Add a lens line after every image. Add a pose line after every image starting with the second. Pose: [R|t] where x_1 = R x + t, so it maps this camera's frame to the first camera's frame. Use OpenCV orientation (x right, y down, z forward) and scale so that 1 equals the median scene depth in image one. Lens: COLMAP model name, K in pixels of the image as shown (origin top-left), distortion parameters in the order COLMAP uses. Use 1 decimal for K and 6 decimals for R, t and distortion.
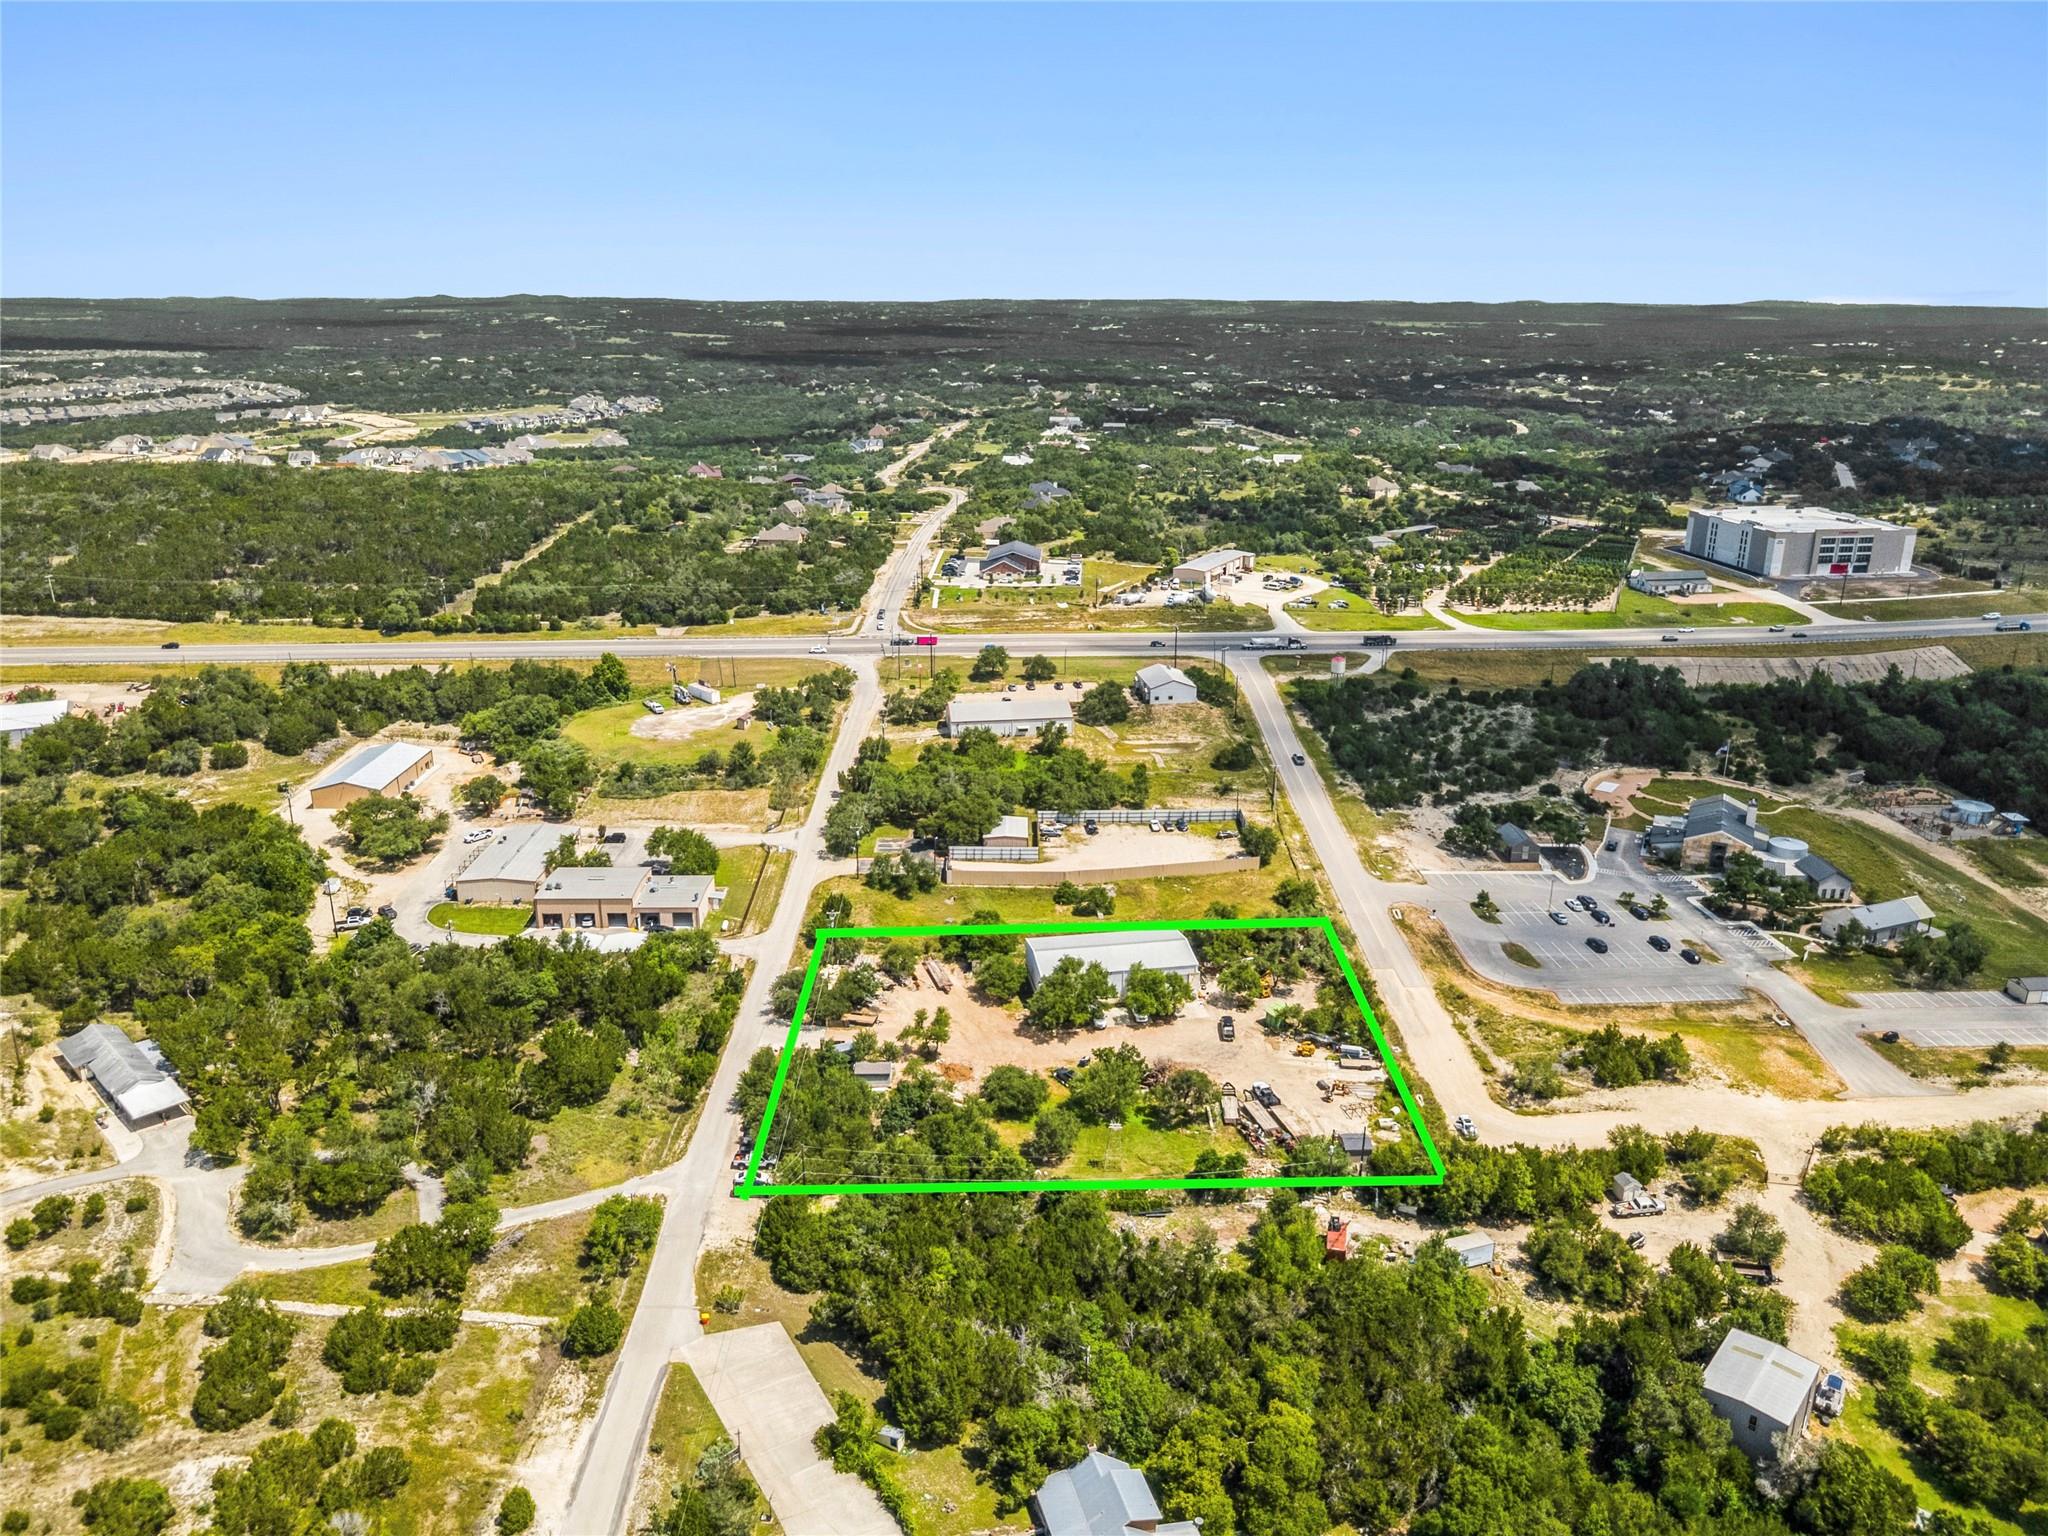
lens RADIAL K [[1470.6, 0, 1024.0], [0, 1470.6, 768.0], [0, 0, 1]] dist [-0.004149, 0.002443]
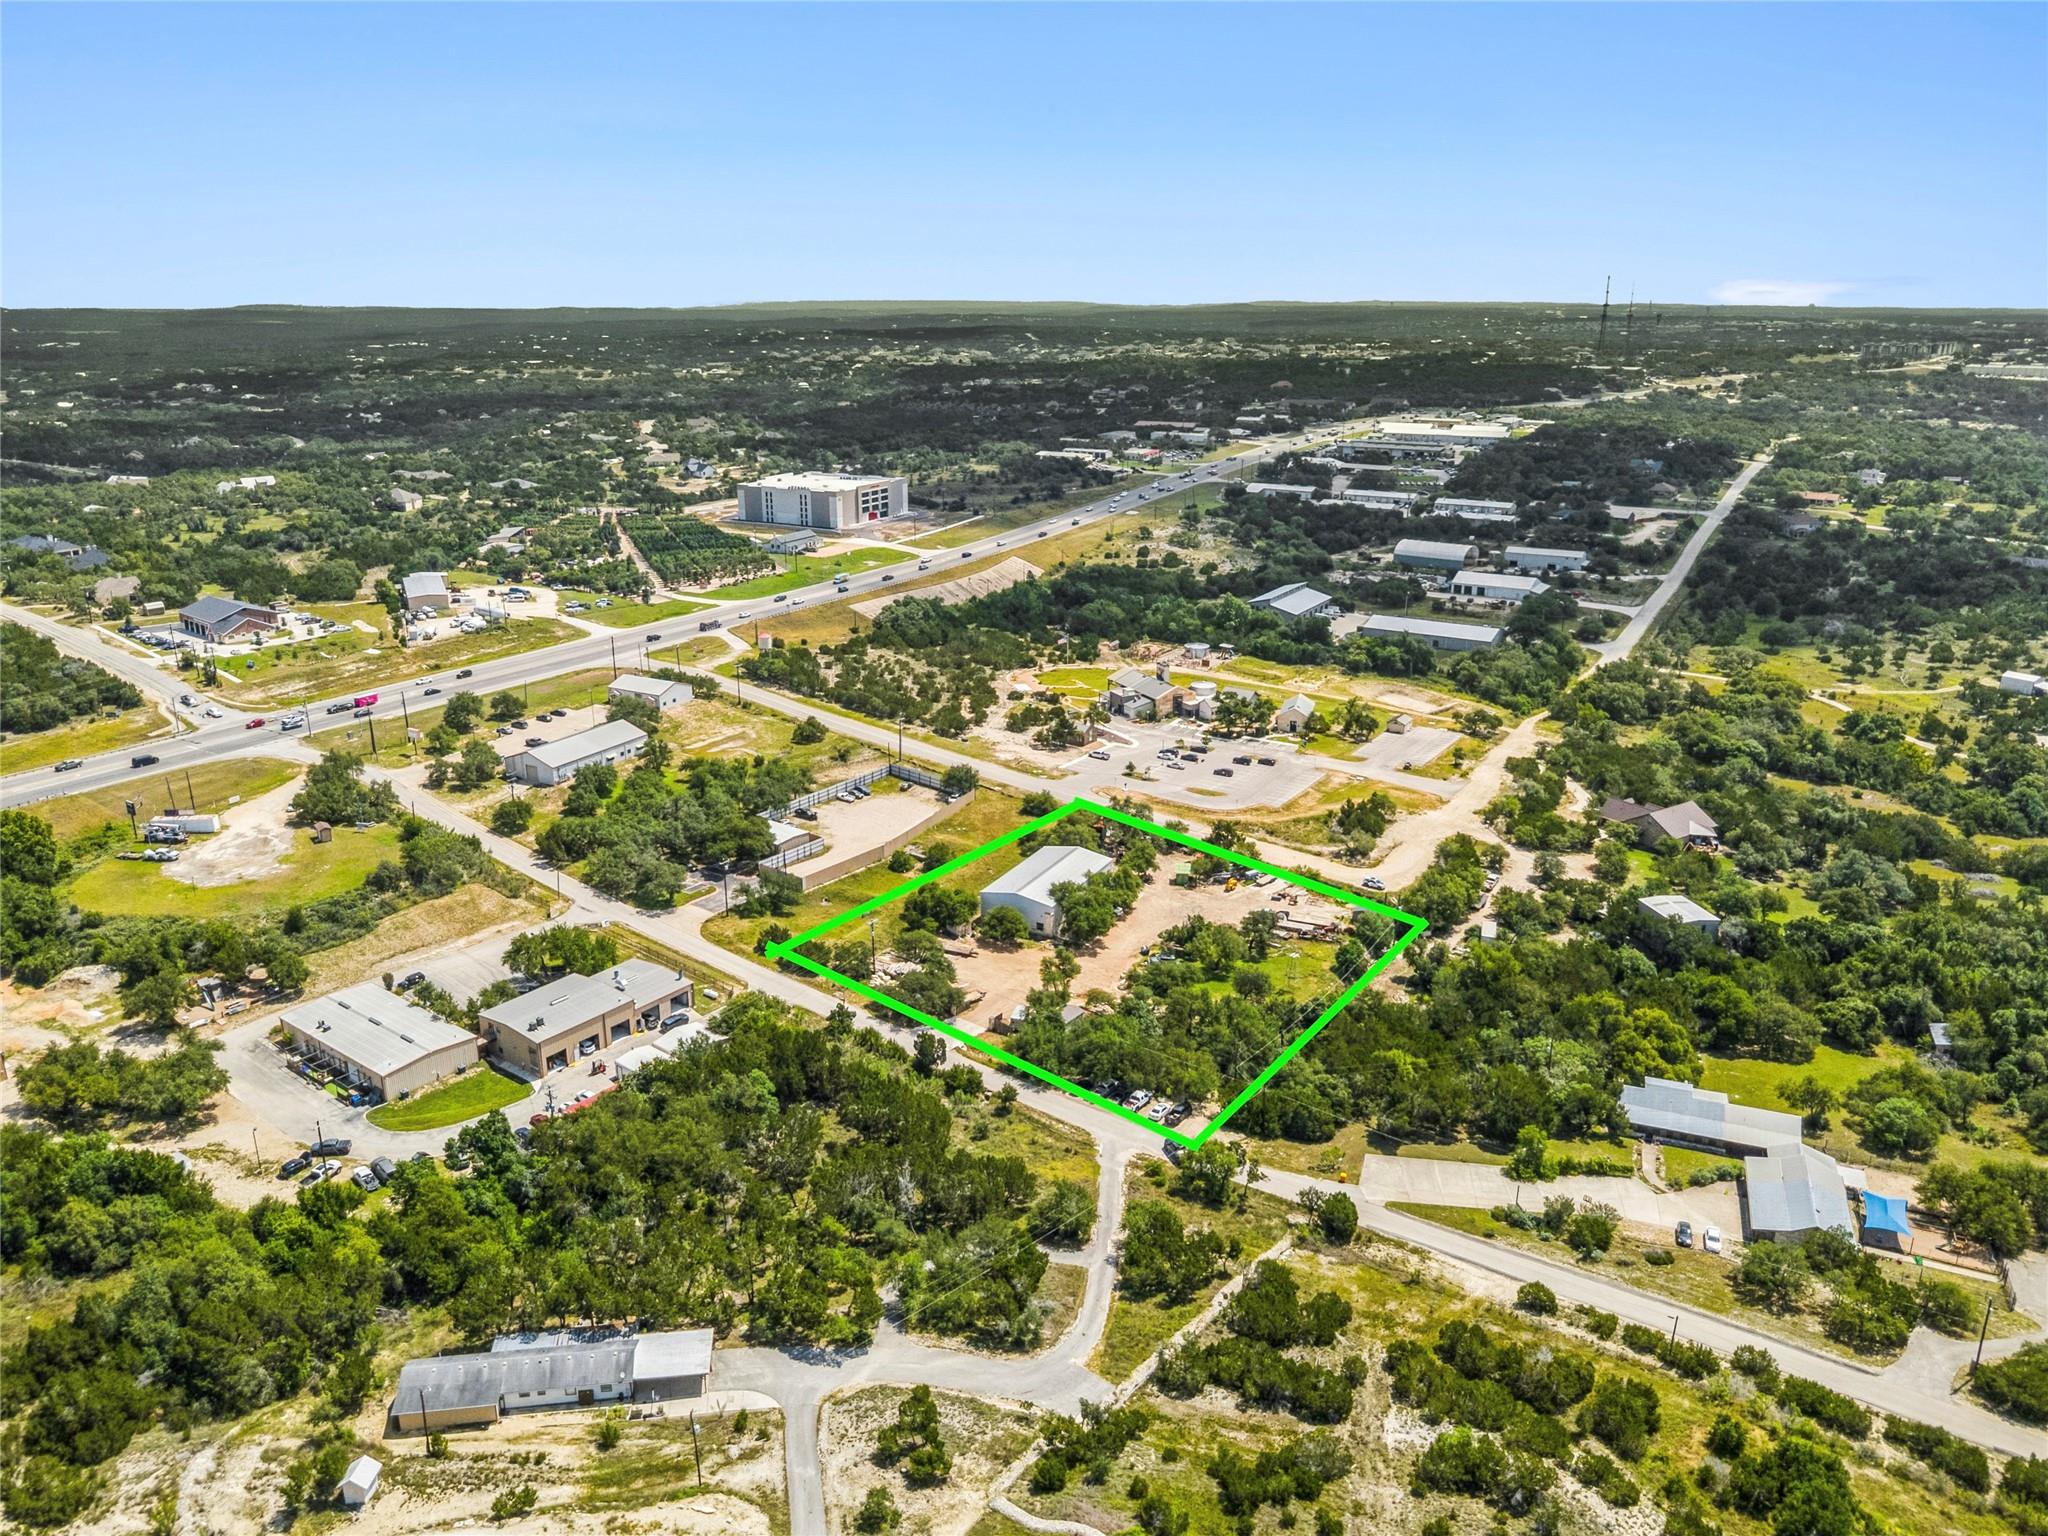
lens RADIAL K [[1470.6, 0, 1024.0], [0, 1470.6, 768.0], [0, 0, 1]] dist [-0.004149, 0.002443]
pose [[0.610101, -0.245030, 0.753483, -0.828210], [0.246381, 0.962503, 0.113506, -0.092681], [-0.753042, 0.116394, 0.647596, 0.283151]]
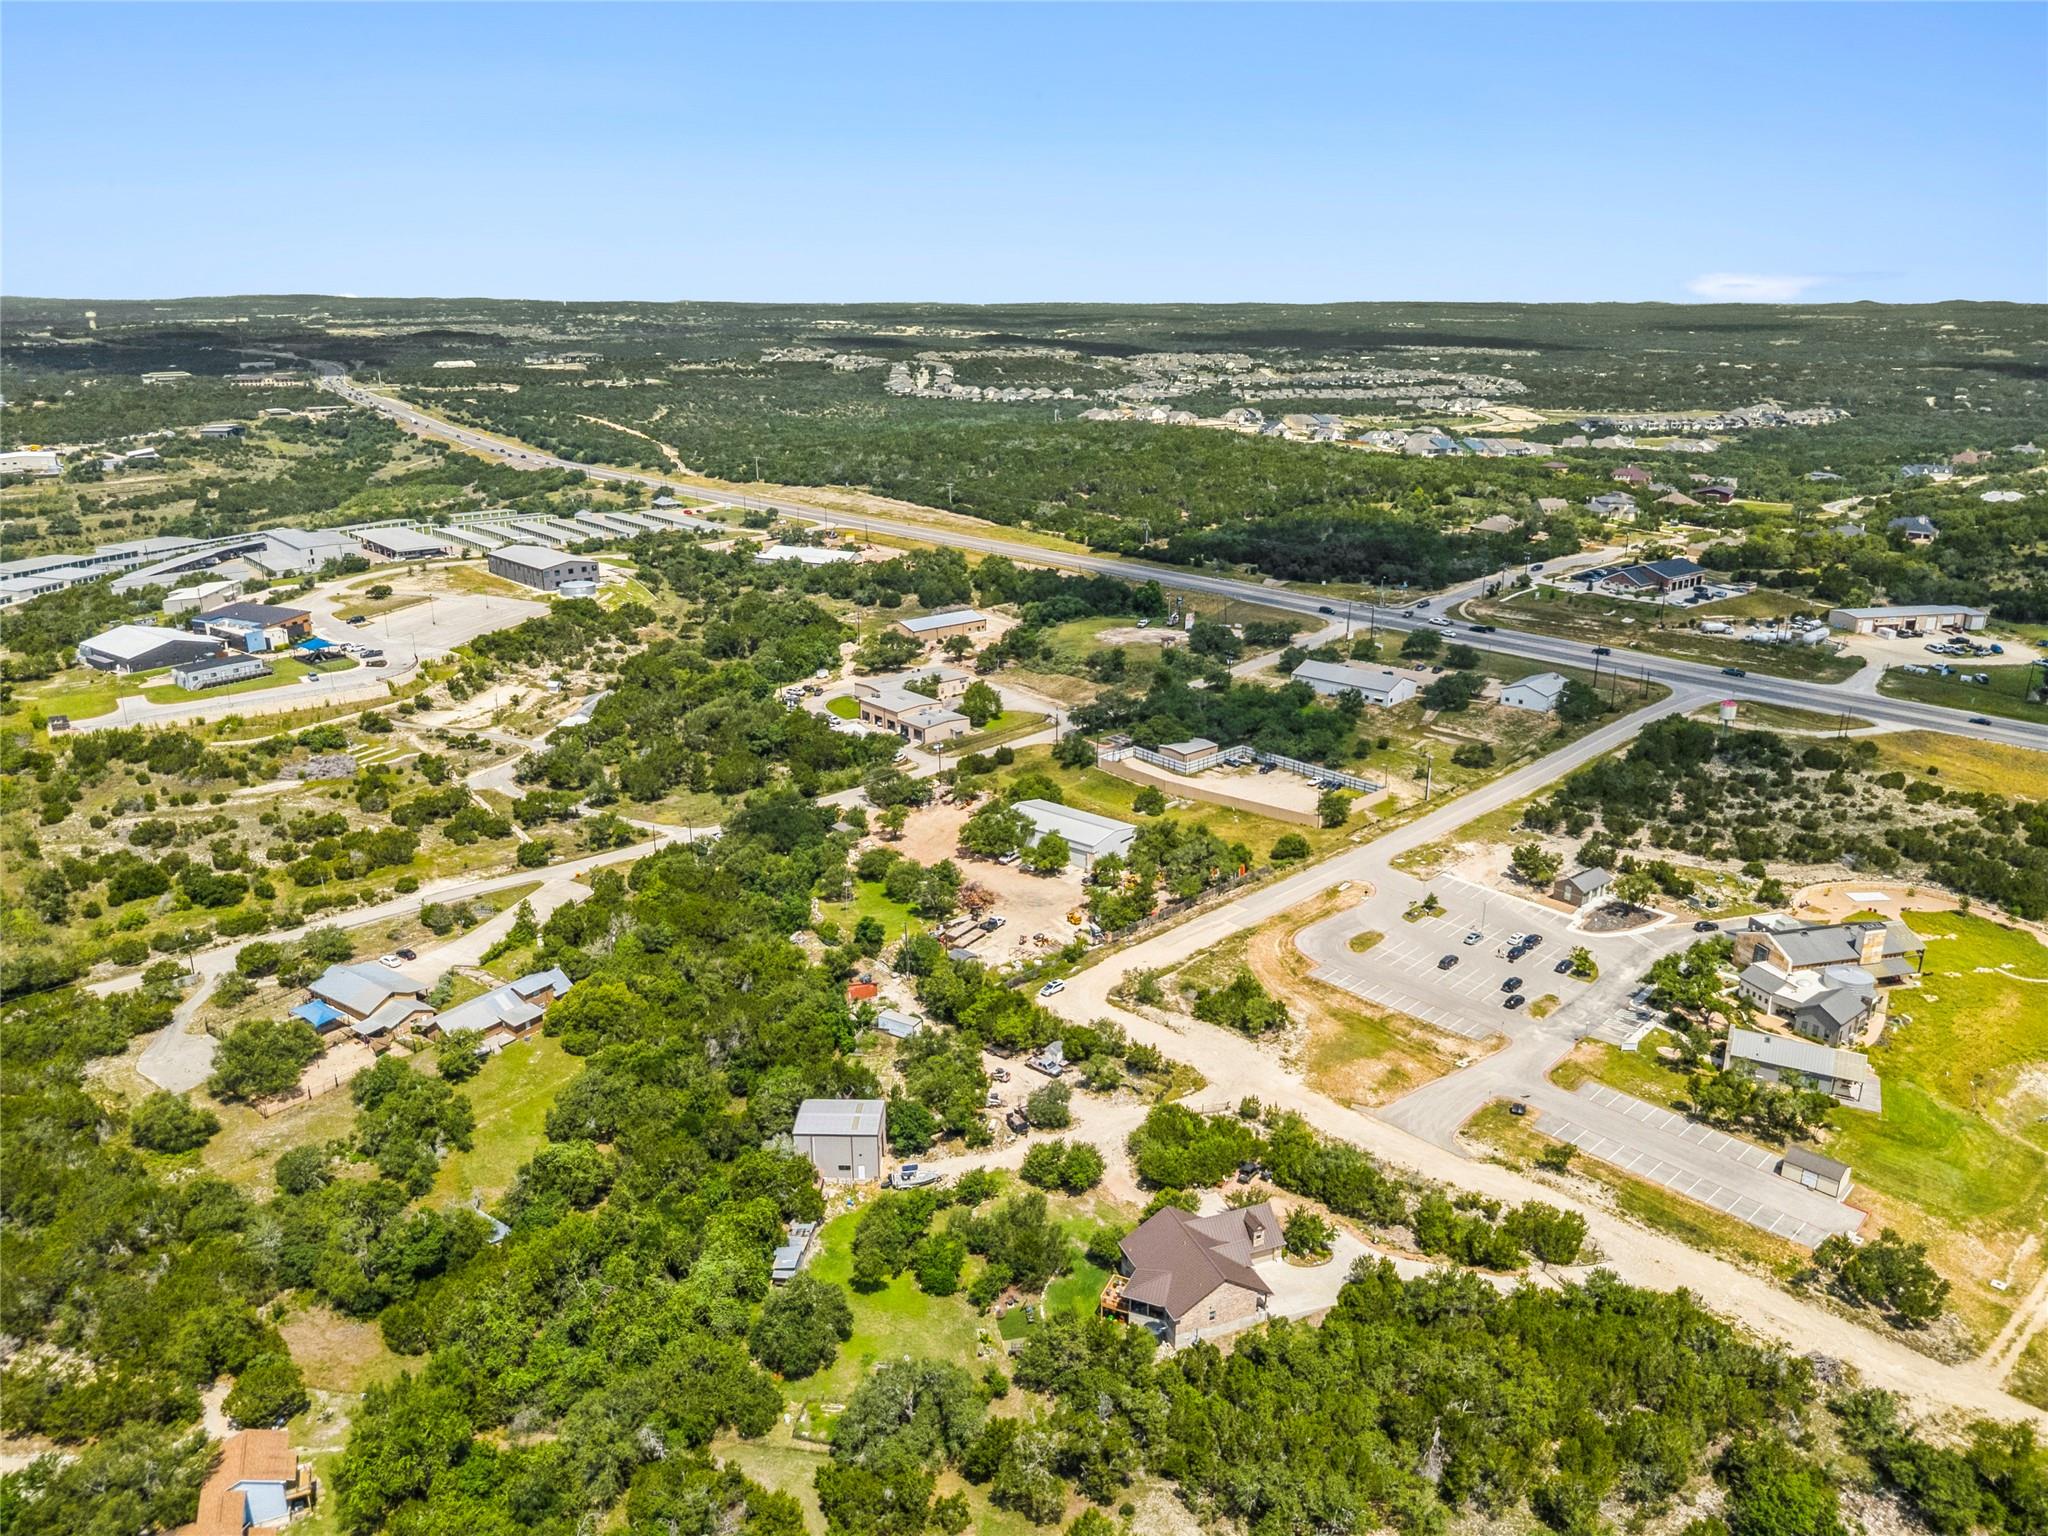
lens RADIAL K [[1470.6, 0, 1024.0], [0, 1470.6, 768.0], [0, 0, 1]] dist [-0.004149, 0.002443]
pose [[0.640329, 0.235784, -0.731016, 0.988956], [-0.238102, 0.965770, 0.102938, -0.041919], [0.730264, 0.108142, 0.674552, 0.129292]]
